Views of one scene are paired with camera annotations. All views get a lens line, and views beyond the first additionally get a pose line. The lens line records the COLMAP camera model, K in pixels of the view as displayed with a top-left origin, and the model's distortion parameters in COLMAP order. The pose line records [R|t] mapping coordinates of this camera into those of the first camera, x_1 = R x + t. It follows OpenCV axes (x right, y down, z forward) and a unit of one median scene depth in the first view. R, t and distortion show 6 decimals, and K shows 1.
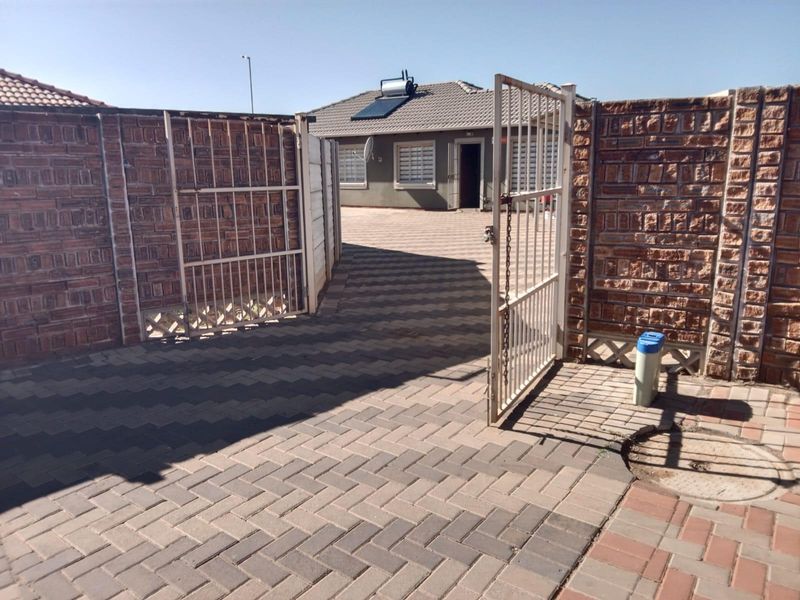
lens RADIAL K [[577.2, 0, 401.8], [0, 577.2, 301.7], [0, 0, 1]] dist [-0.011124, -0.001023]
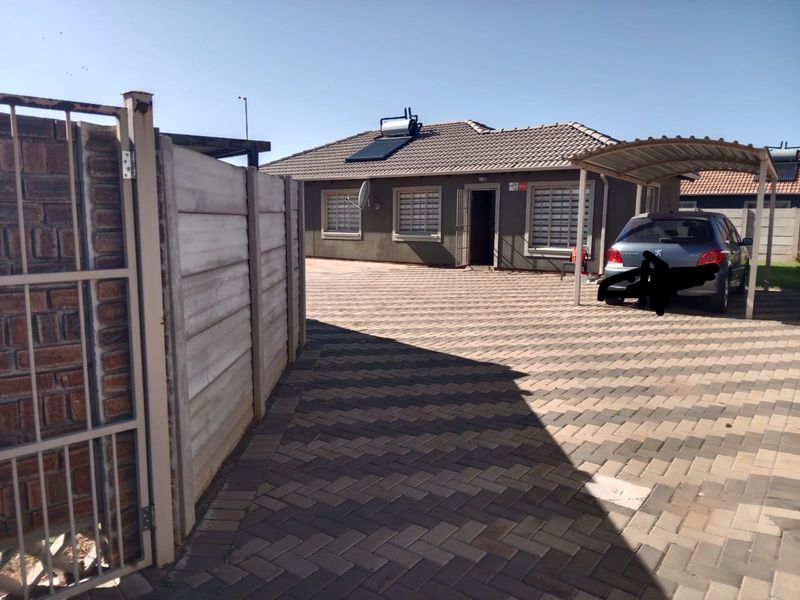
lens RADIAL K [[577.2, 0, 398.5], [0, 577.2, 301.0], [0, 0, 1]] dist [-0.011124, -0.001023]
pose [[0.999782, 0.019372, -0.007854, 0.004105], [-0.019936, 0.996631, -0.079552, -0.039634], [0.006287, 0.079691, 0.996800, 0.158150]]
